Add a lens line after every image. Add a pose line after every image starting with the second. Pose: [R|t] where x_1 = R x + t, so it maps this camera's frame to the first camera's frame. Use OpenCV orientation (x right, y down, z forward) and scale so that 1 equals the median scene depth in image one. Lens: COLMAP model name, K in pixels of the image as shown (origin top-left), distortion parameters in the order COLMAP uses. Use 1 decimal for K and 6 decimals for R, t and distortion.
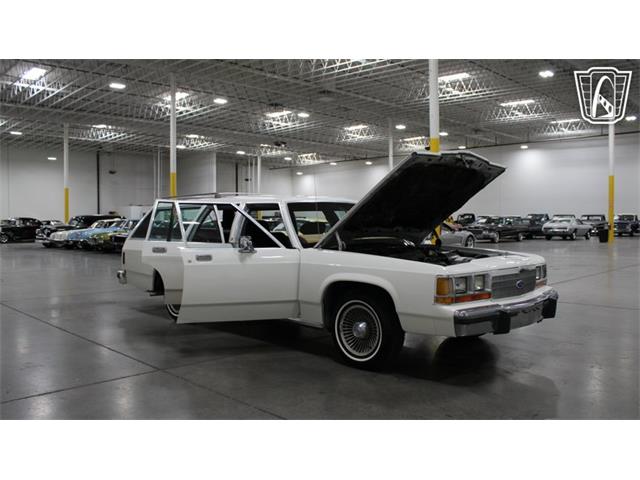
lens RADIAL K [[543.2, 0, 320.9], [0, 543.2, 240.7], [0, 0, 1]] dist [-0.164817, 0.153365]
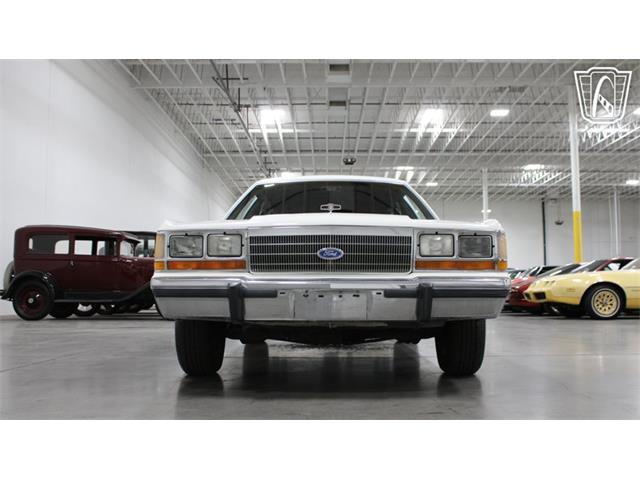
lens RADIAL K [[669.3, 0, 320.0], [0, 669.3, 240.0], [0, 0, 1]] dist [-0.119367, 0.139240]
pose [[0.698463, -0.056713, -0.713395, 0.120367], [-0.025172, 0.994291, -0.103689, 0.019261], [0.715203, 0.090380, 0.693048, 0.062372]]
